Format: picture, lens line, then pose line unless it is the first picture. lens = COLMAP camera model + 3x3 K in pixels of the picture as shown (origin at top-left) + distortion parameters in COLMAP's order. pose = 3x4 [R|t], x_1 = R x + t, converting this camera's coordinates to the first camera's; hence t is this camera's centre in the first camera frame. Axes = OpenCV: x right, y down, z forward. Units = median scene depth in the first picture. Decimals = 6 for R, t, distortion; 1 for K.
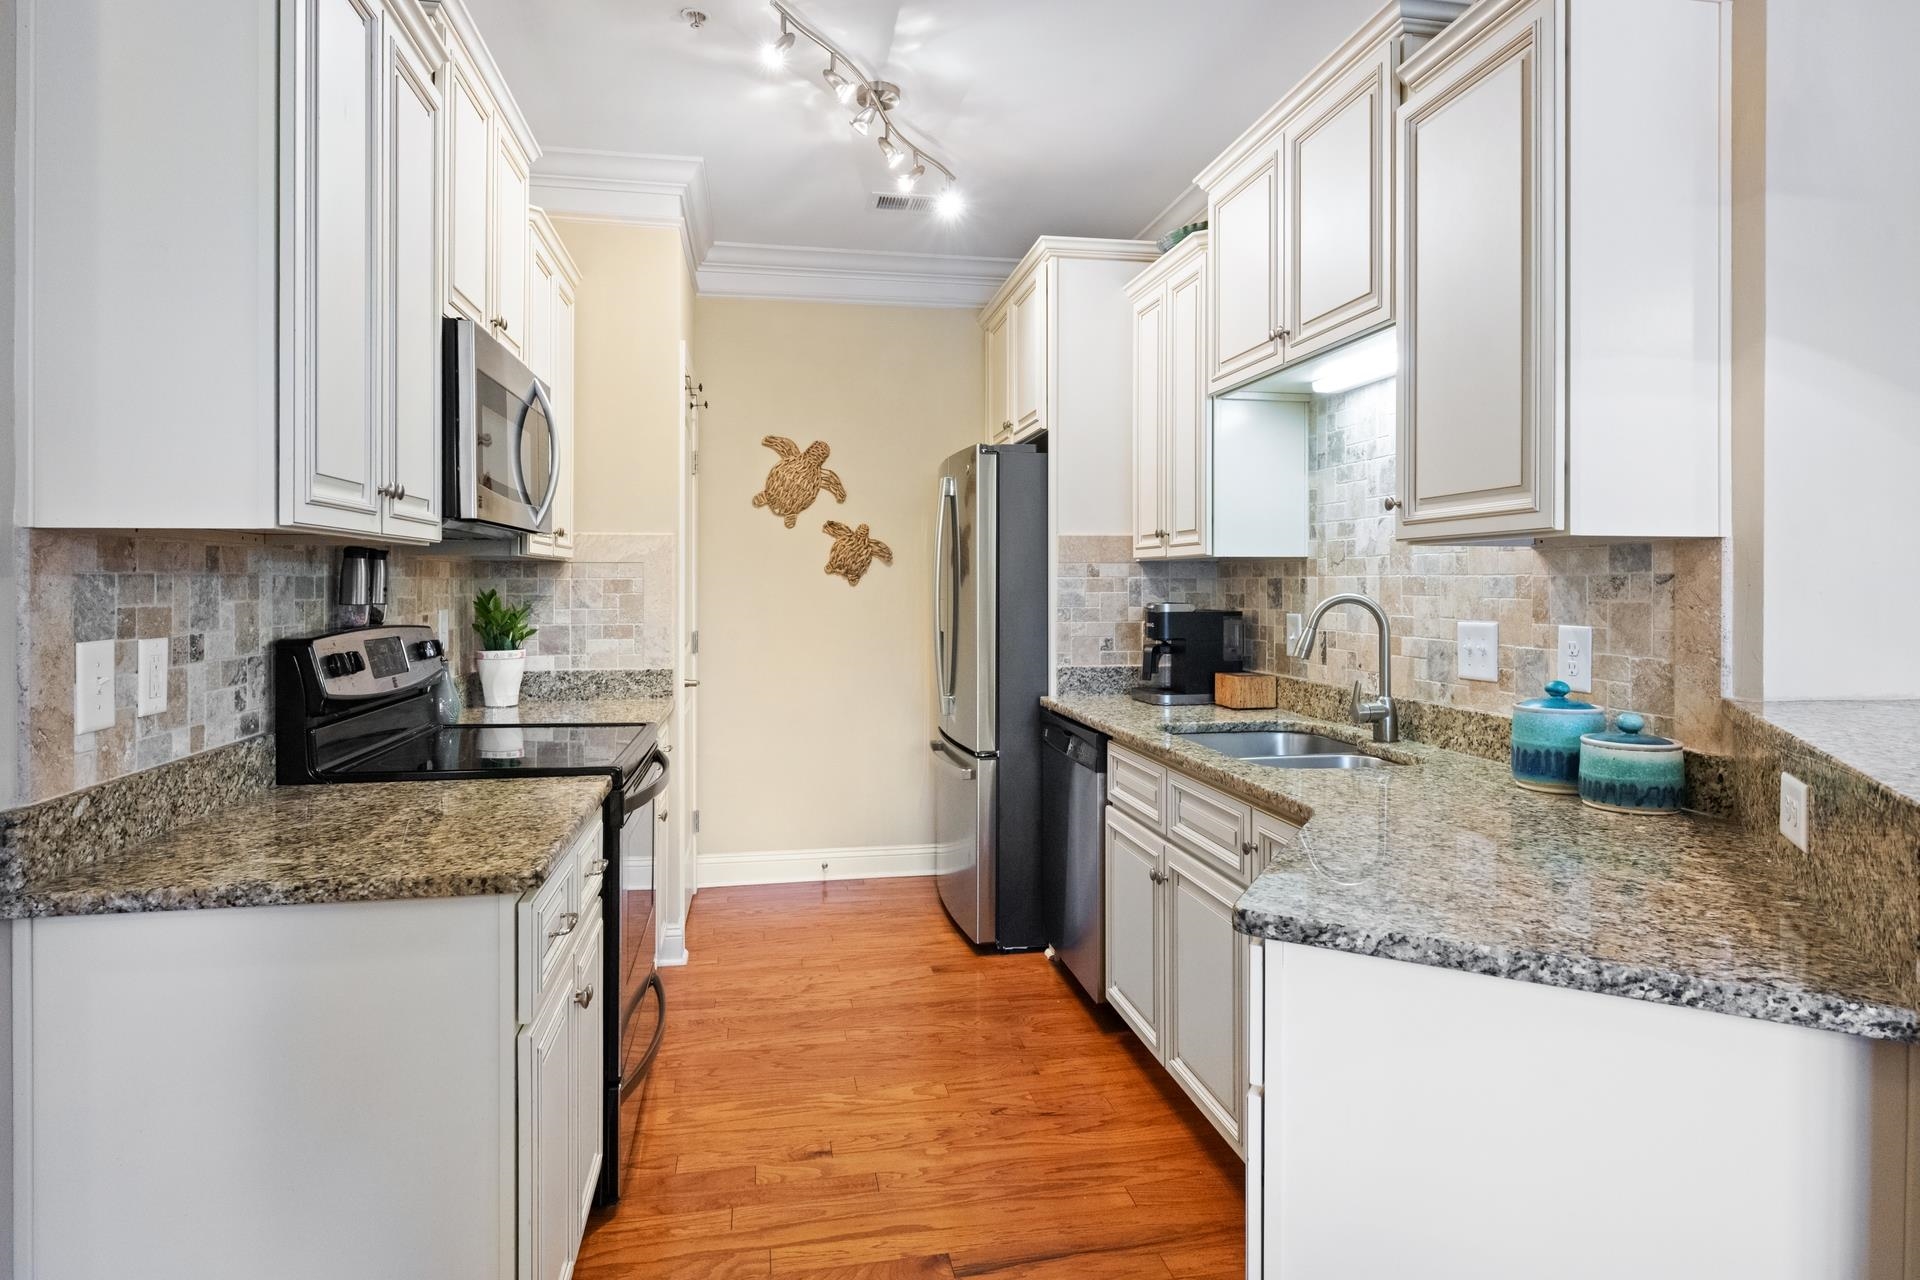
lens RADIAL K [[1064.1, 0, 957.2], [0, 1064.1, 572.1], [0, 0, 1]] dist [0.000474, -0.001637]
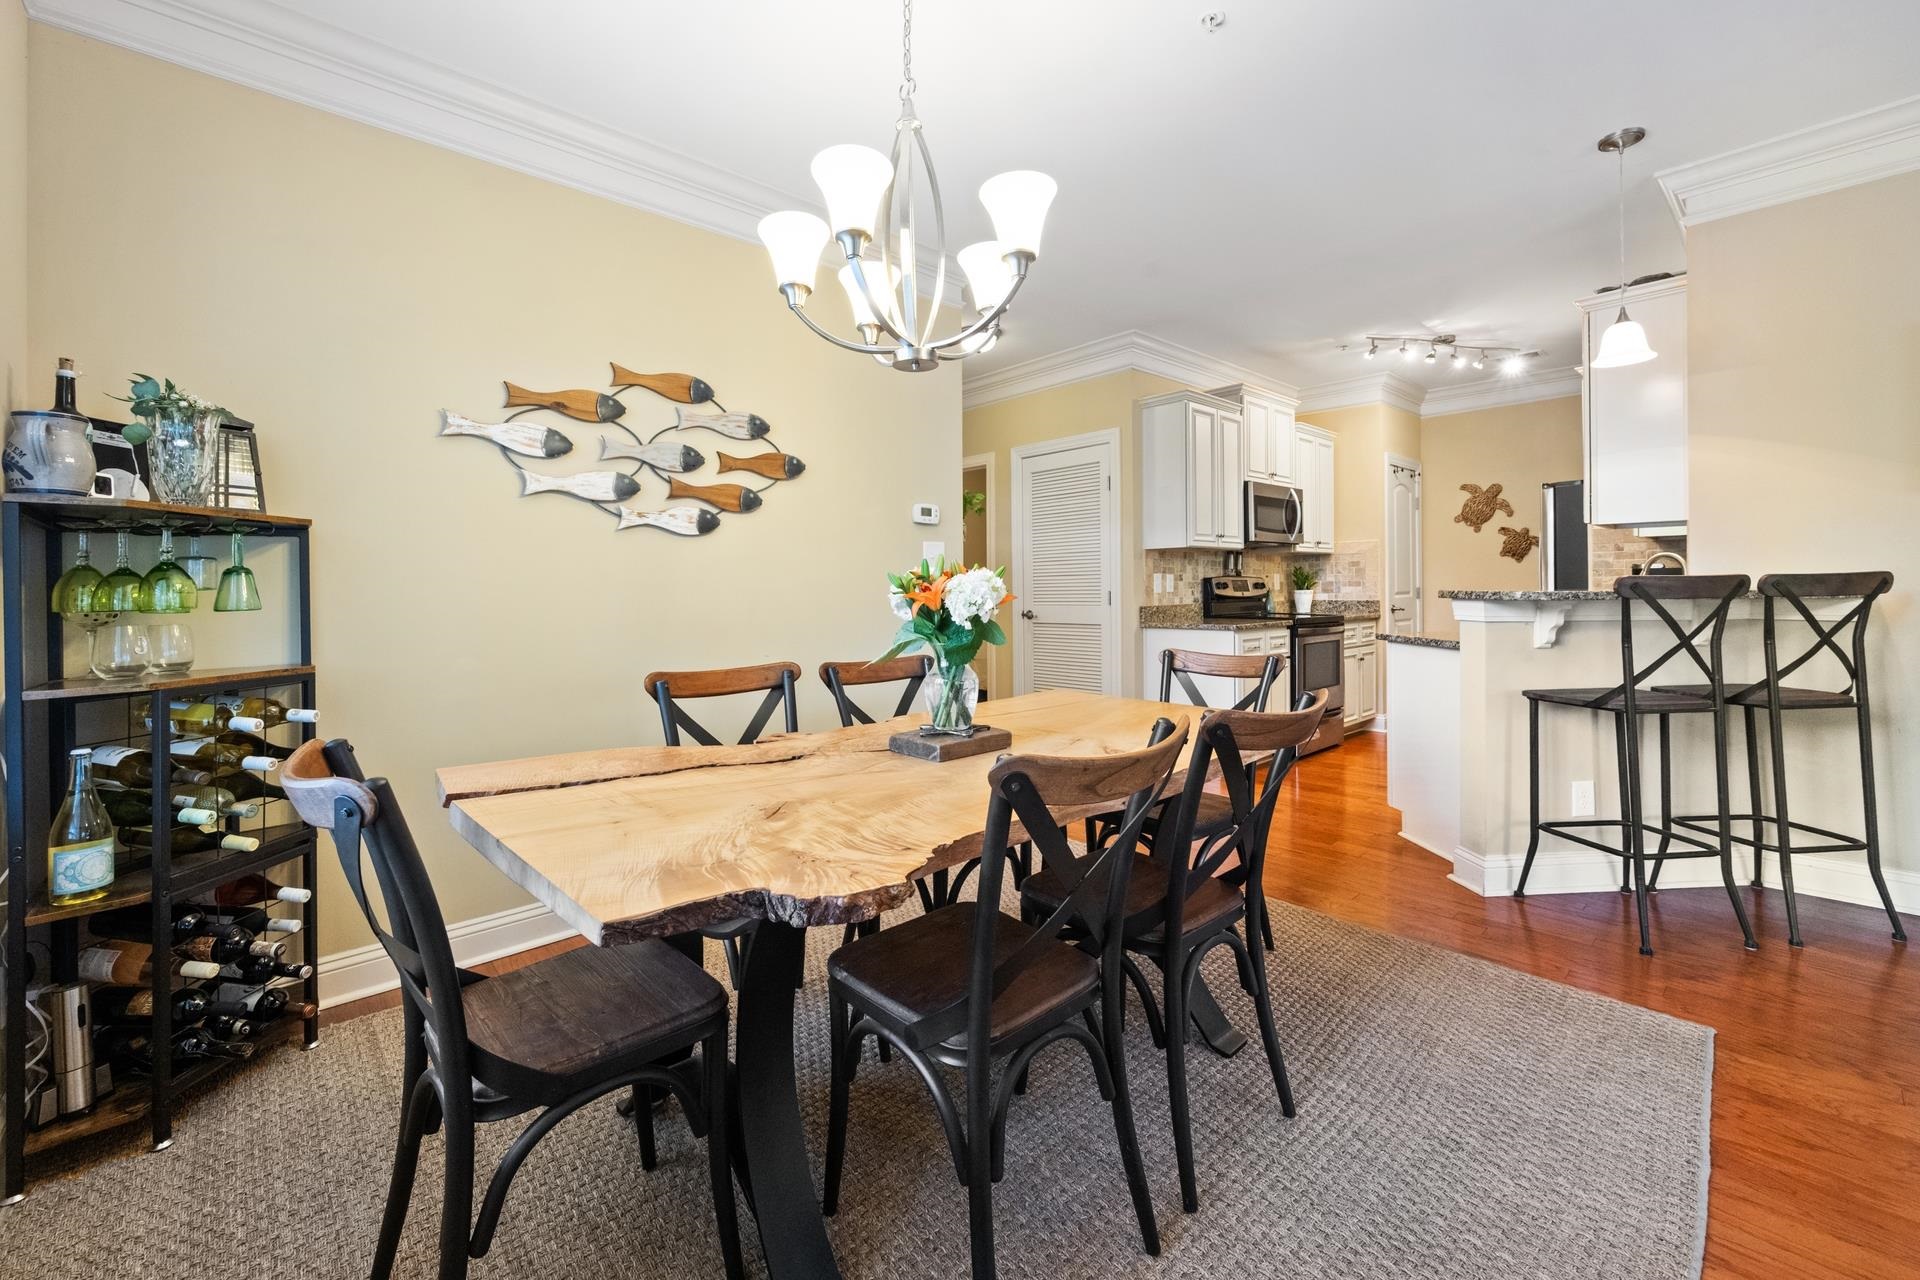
lens RADIAL K [[778.7, 0, 956.1], [0, 778.7, 590.6], [0, 0, 1]] dist [-0.004172, 0.001863]
pose [[0.529218, -0.002264, -0.848483, 0.804731], [0.019251, 0.999771, 0.009339, 0.046871], [0.848267, -0.021276, 0.529141, -0.771393]]
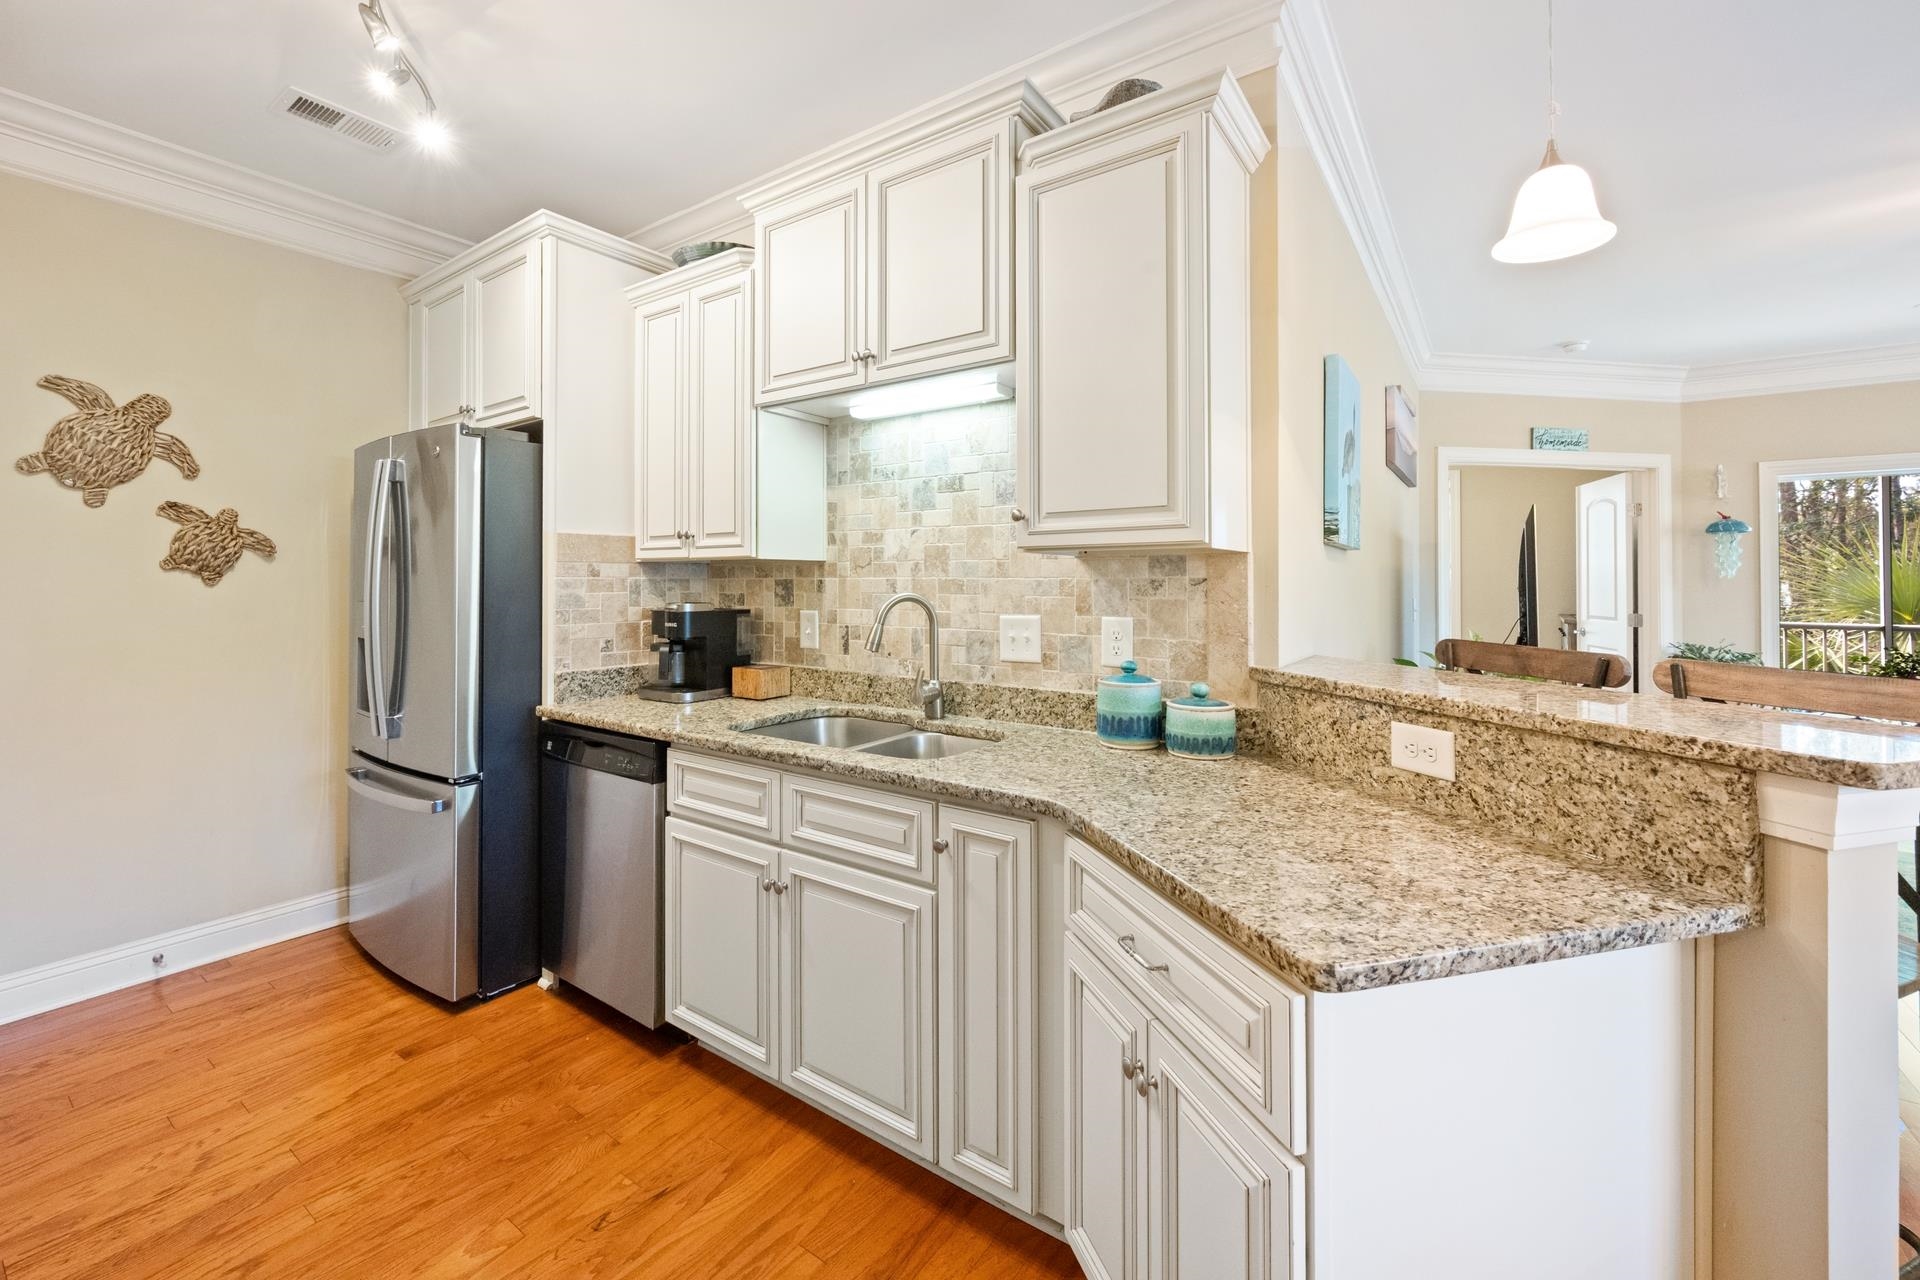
lens RADIAL K [[778.7, 0, 953.9], [0, 778.7, 570.7], [0, 0, 1]] dist [-0.004172, 0.001863]
pose [[0.714475, 0.011868, 0.699560, -0.169899], [-0.008684, 0.999930, -0.008094, 0.002124], [-0.699607, -0.000292, 0.714528, 0.329976]]
